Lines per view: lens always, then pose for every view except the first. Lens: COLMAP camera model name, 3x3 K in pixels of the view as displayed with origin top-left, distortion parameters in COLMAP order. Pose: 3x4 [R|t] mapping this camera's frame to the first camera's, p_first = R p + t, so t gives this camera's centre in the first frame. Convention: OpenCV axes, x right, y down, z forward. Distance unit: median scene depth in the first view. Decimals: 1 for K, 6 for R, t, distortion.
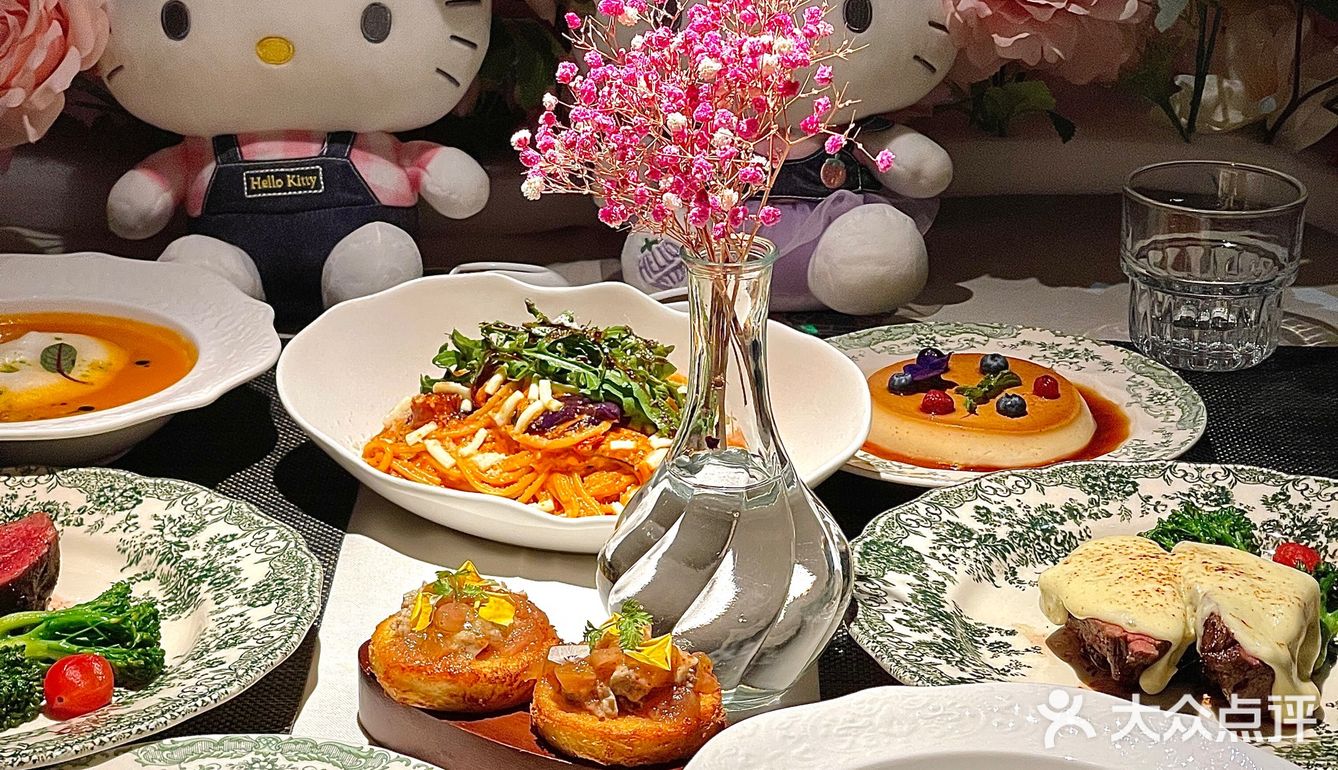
lens RADIAL K [[3143.7, 0, 669.0], [0, 3143.7, 385.0], [0, 0, 1]] dist [0.087984, 0.221091]
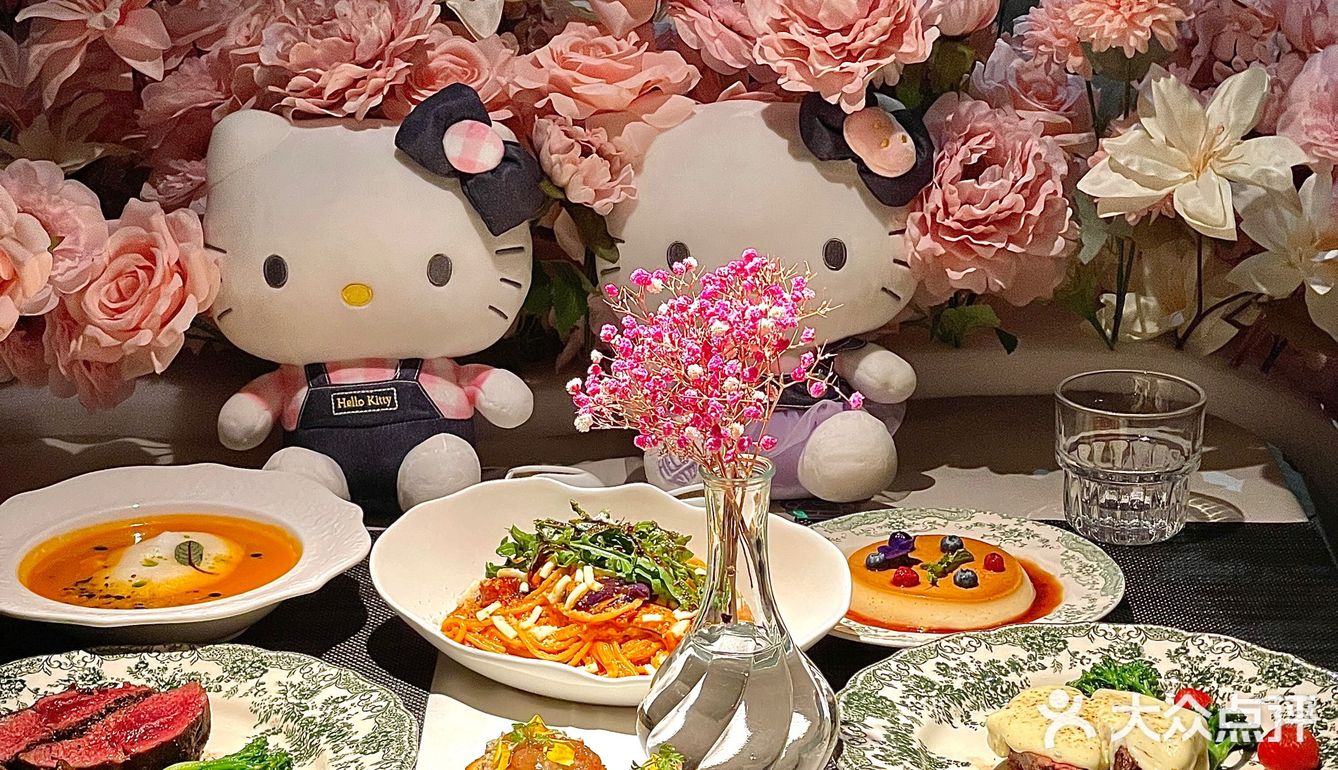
lens RADIAL K [[3143.7, 0, 669.0], [0, 3143.7, 385.0], [0, 0, 1]] dist [0.087984, 0.221091]
pose [[0.999834, -0.017724, 0.004304, -0.012012], [0.017893, 0.998913, -0.043050, -0.019563], [-0.003537, 0.043120, 0.999064, -0.250224]]
